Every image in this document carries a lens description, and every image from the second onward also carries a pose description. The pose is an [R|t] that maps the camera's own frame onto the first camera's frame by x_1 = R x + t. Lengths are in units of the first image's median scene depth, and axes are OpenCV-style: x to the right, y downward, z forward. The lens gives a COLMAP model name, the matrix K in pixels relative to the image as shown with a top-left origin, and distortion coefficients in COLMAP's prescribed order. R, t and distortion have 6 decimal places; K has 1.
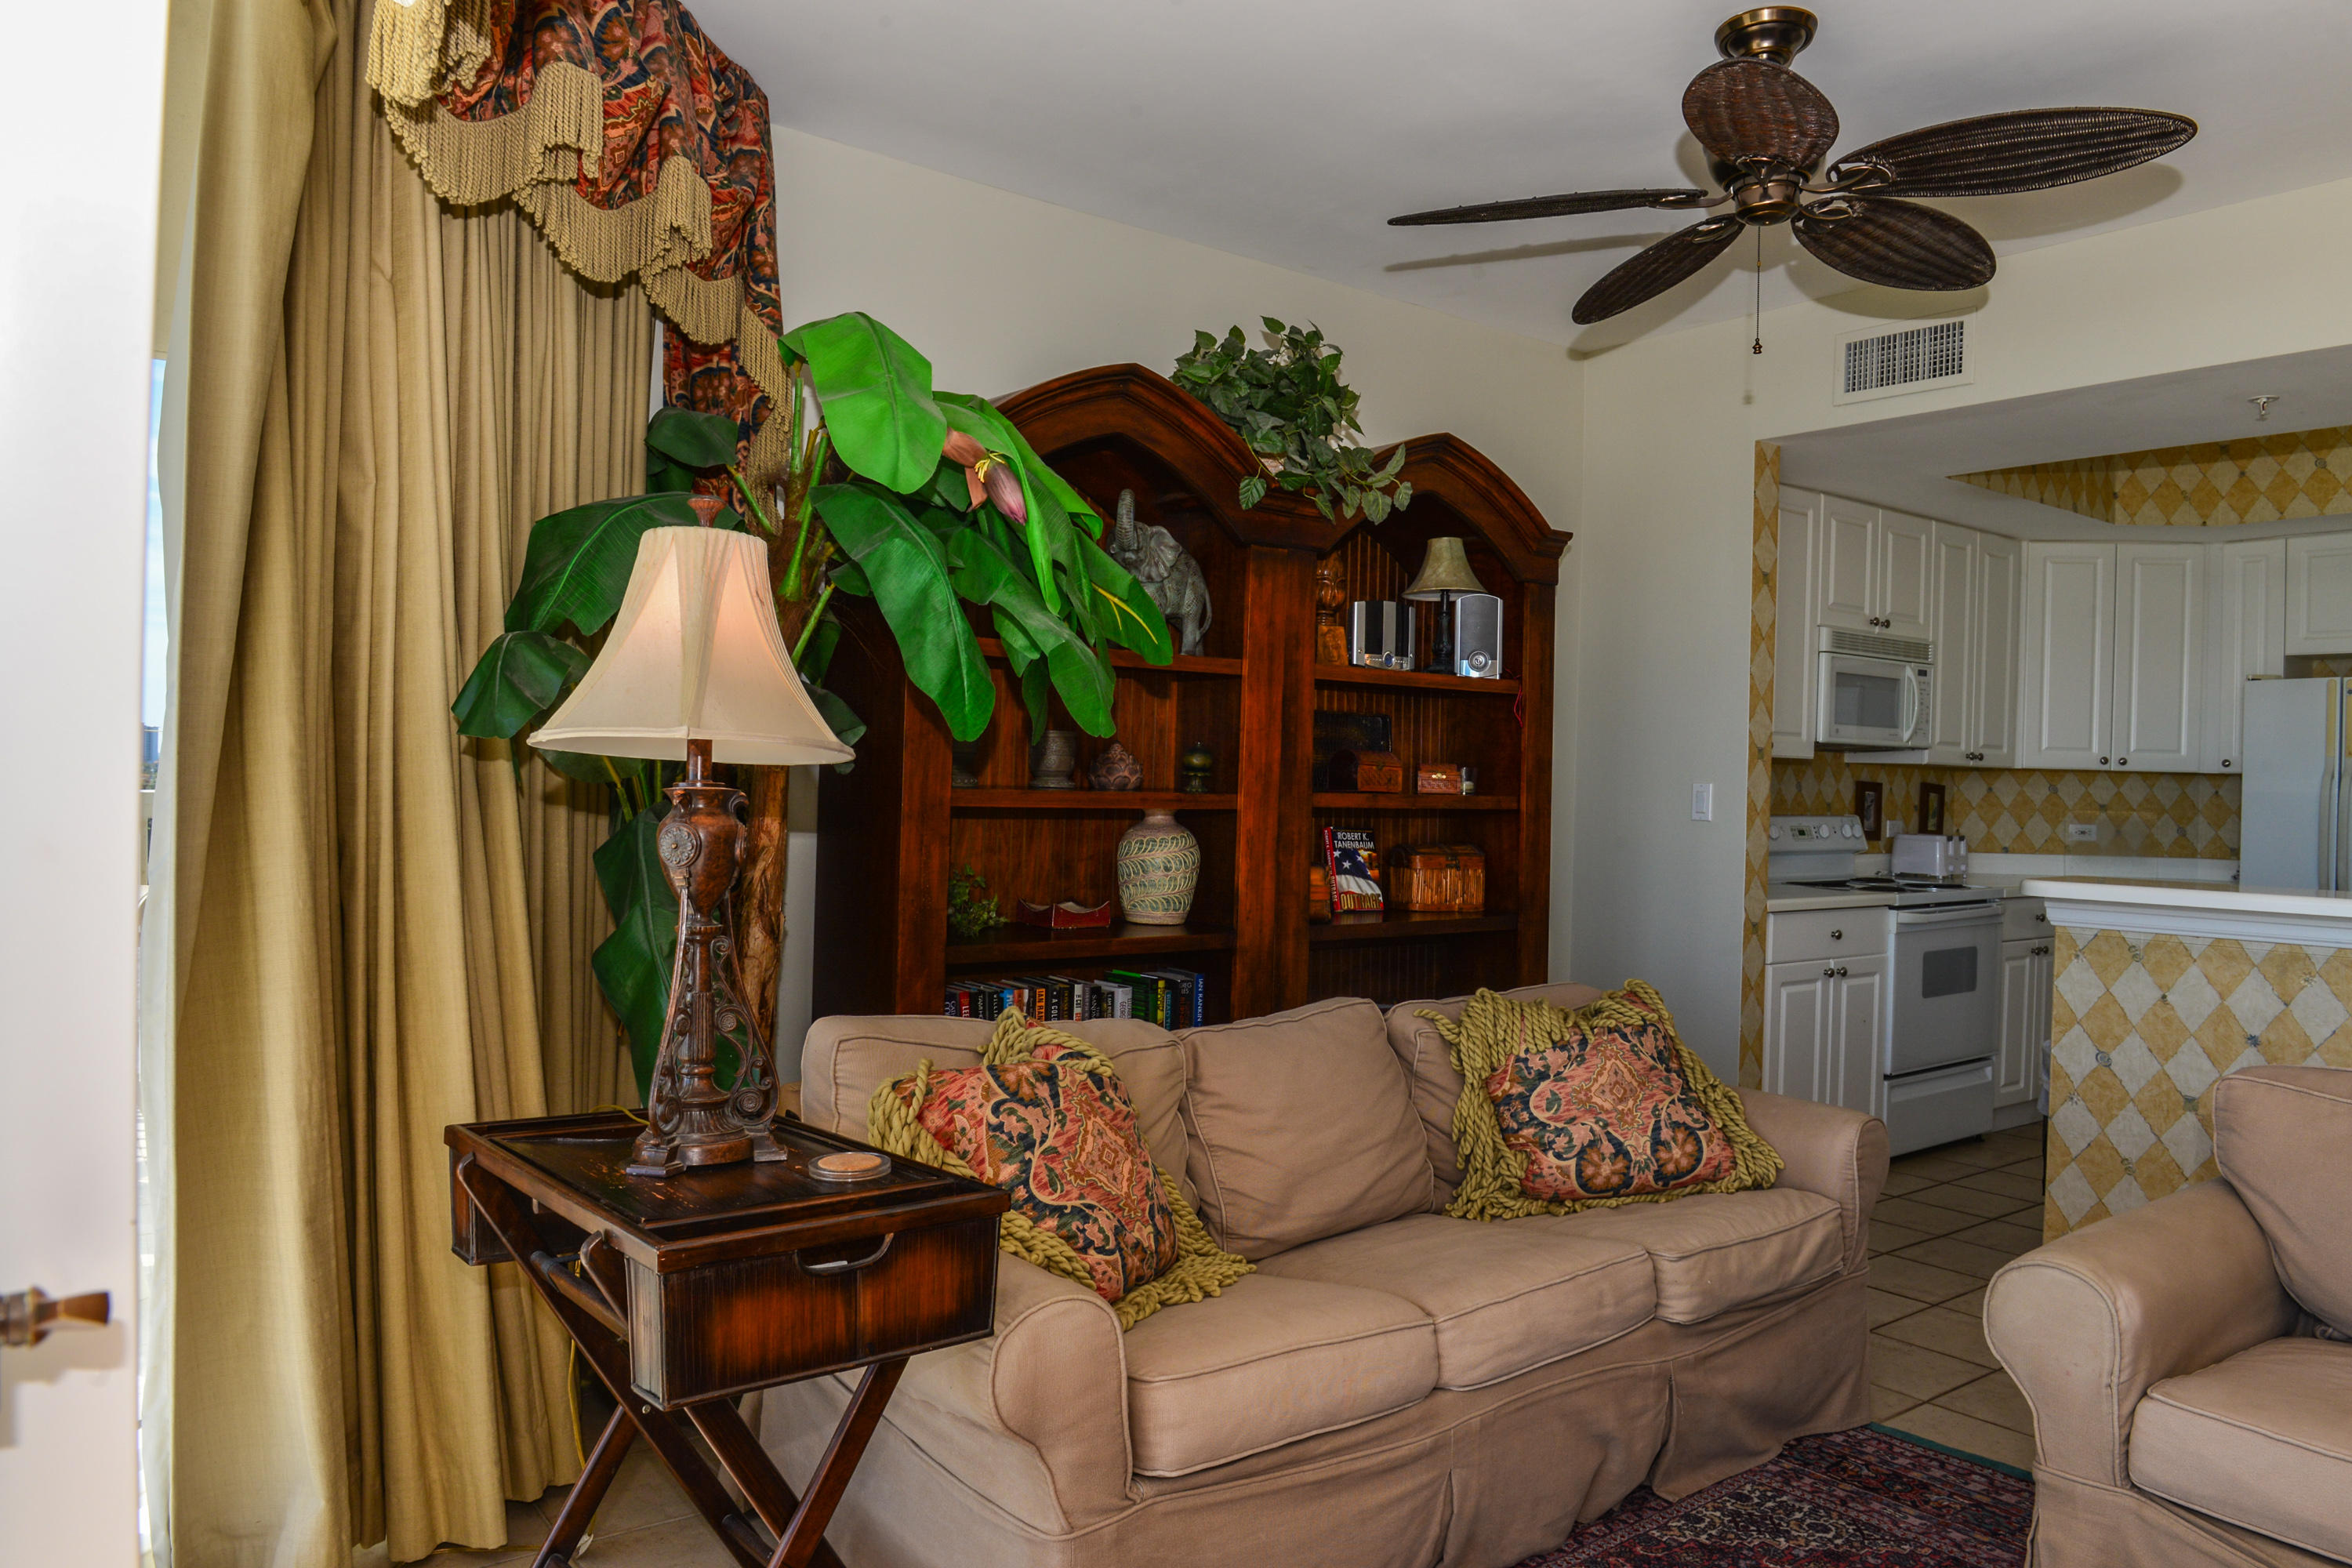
lens RADIAL K [[1599.6, 0, 1181.5], [0, 1599.6, 790.4], [0, 0, 1]] dist [-0.050689, -0.002552]
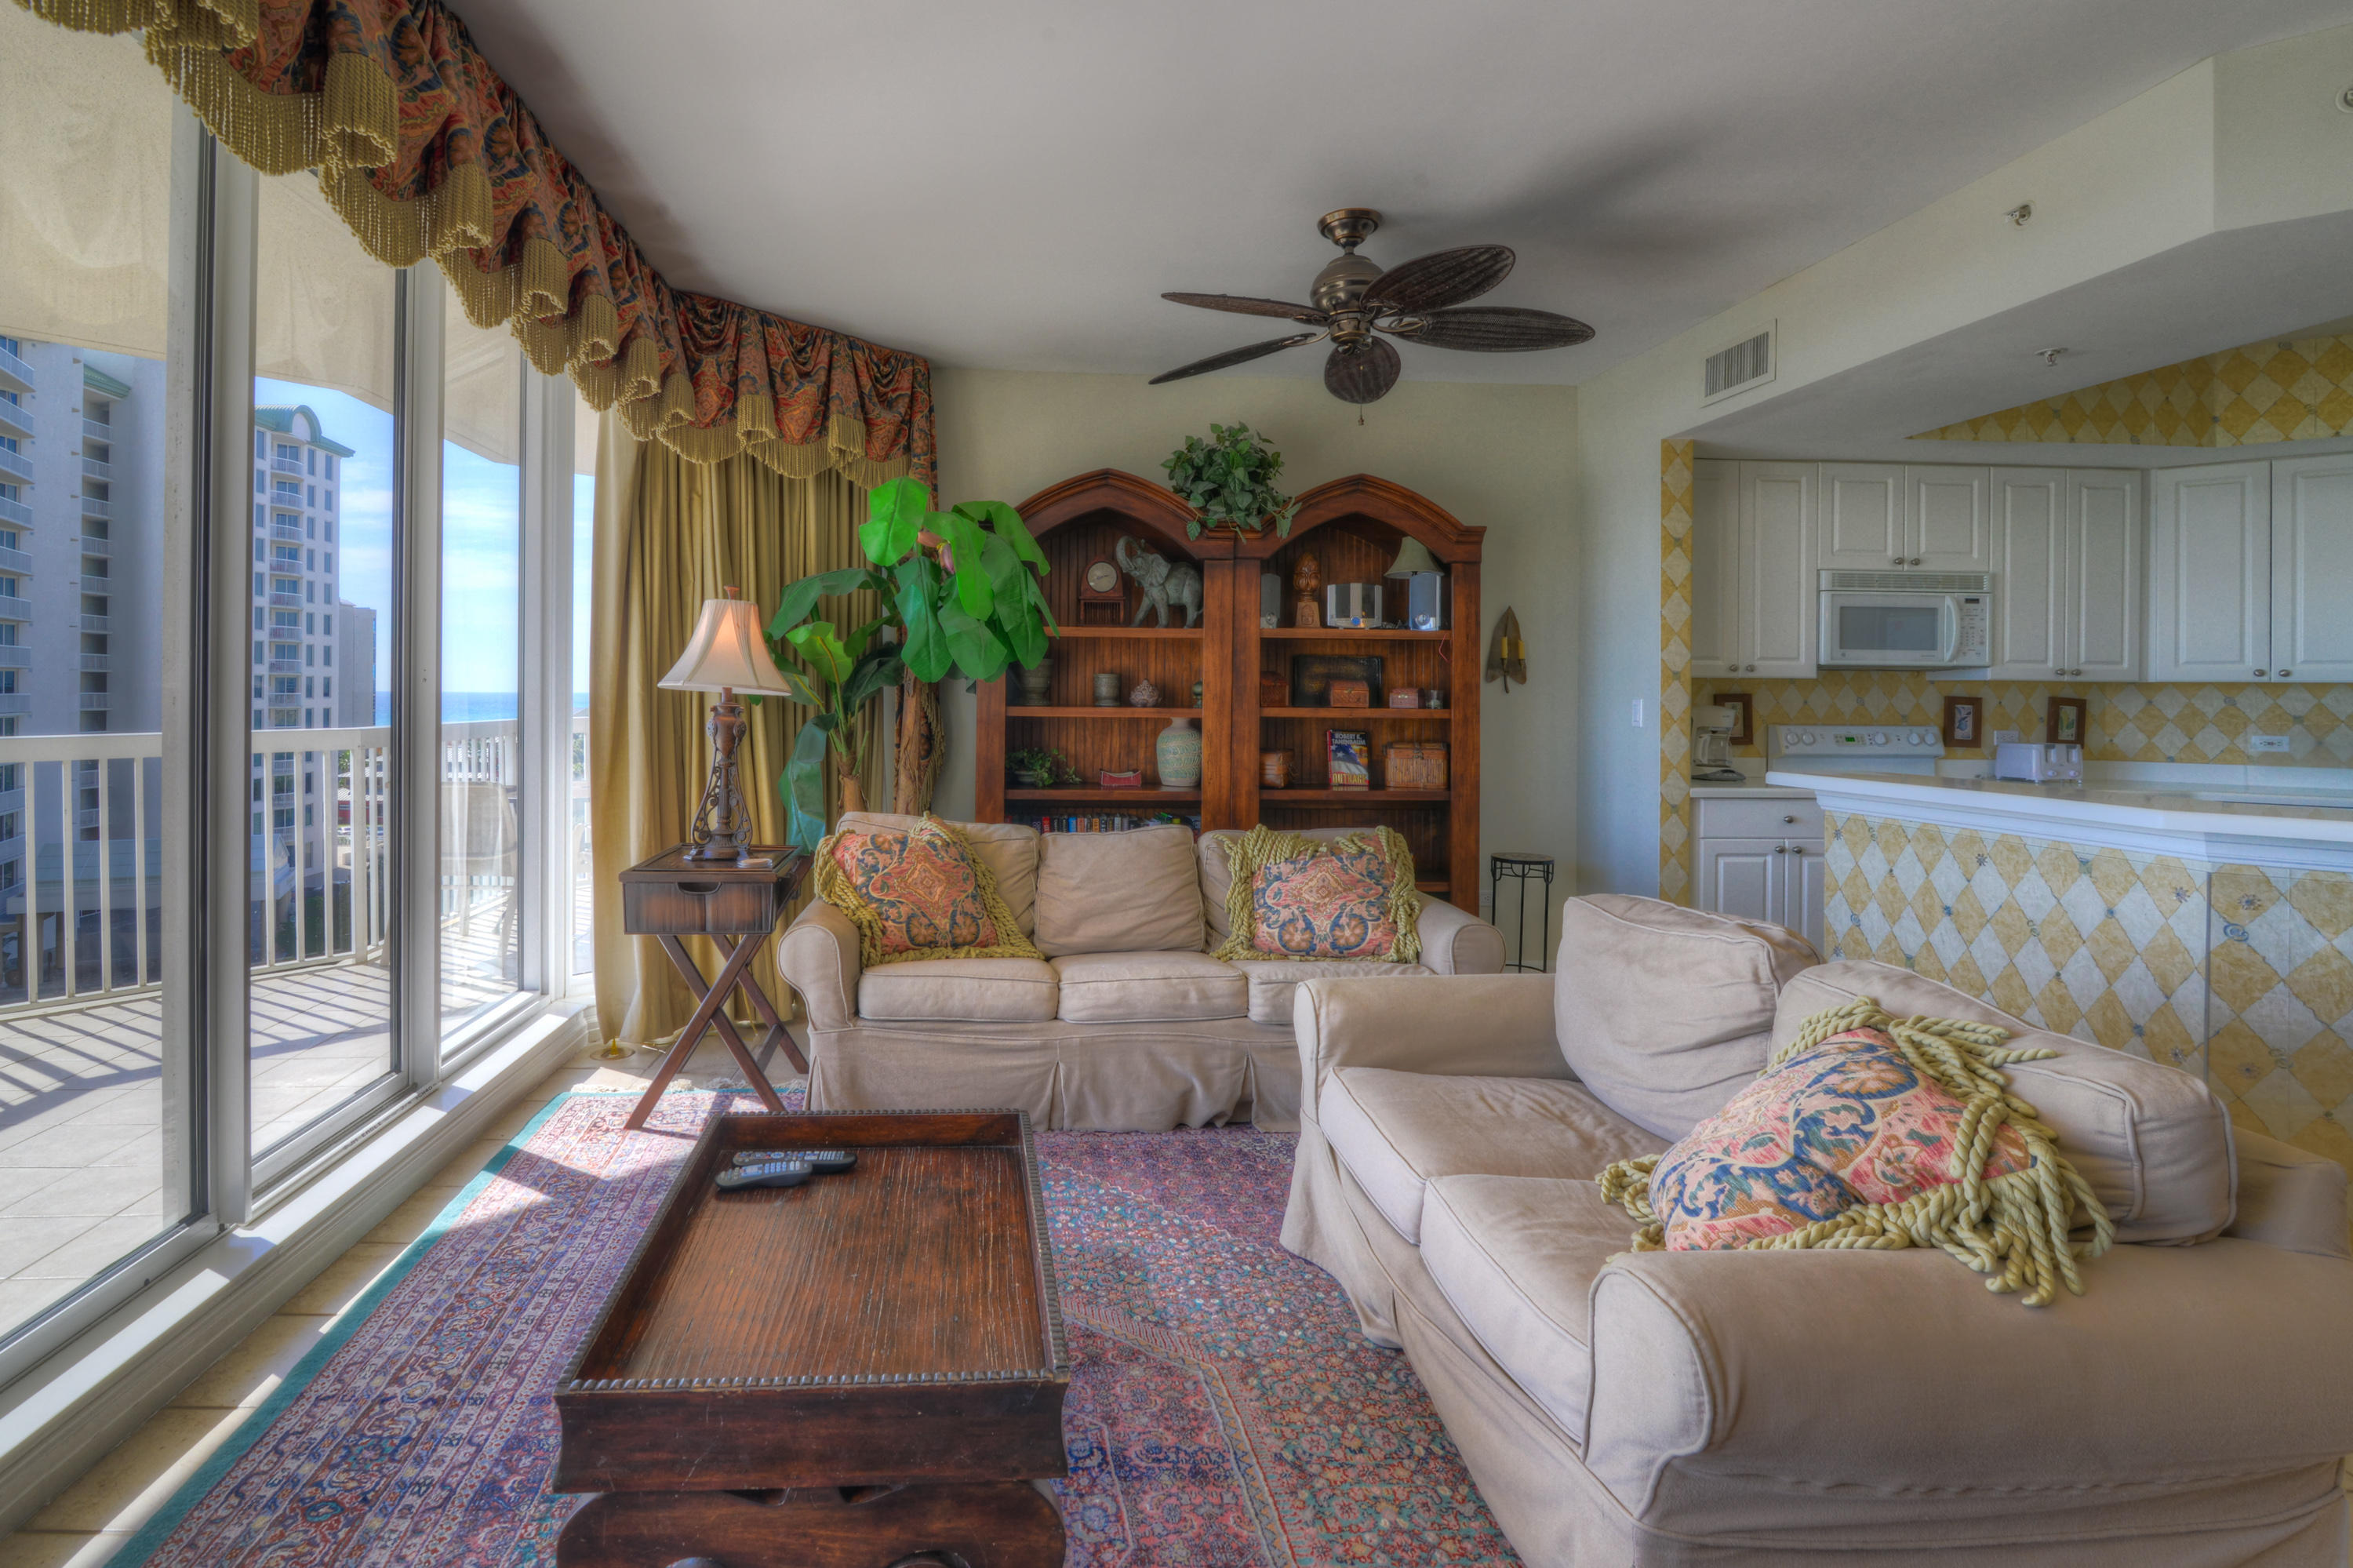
lens RADIAL K [[1161.0, 0, 1077.3], [0, 1161.0, 705.0], [0, 0, 1]] dist [-0.015538, -0.000027]
pose [[0.828104, -0.010266, -0.560480, 0.610061], [0.004557, 0.999923, -0.011582, 0.011880], [0.560556, 0.007037, 0.828087, -0.085960]]
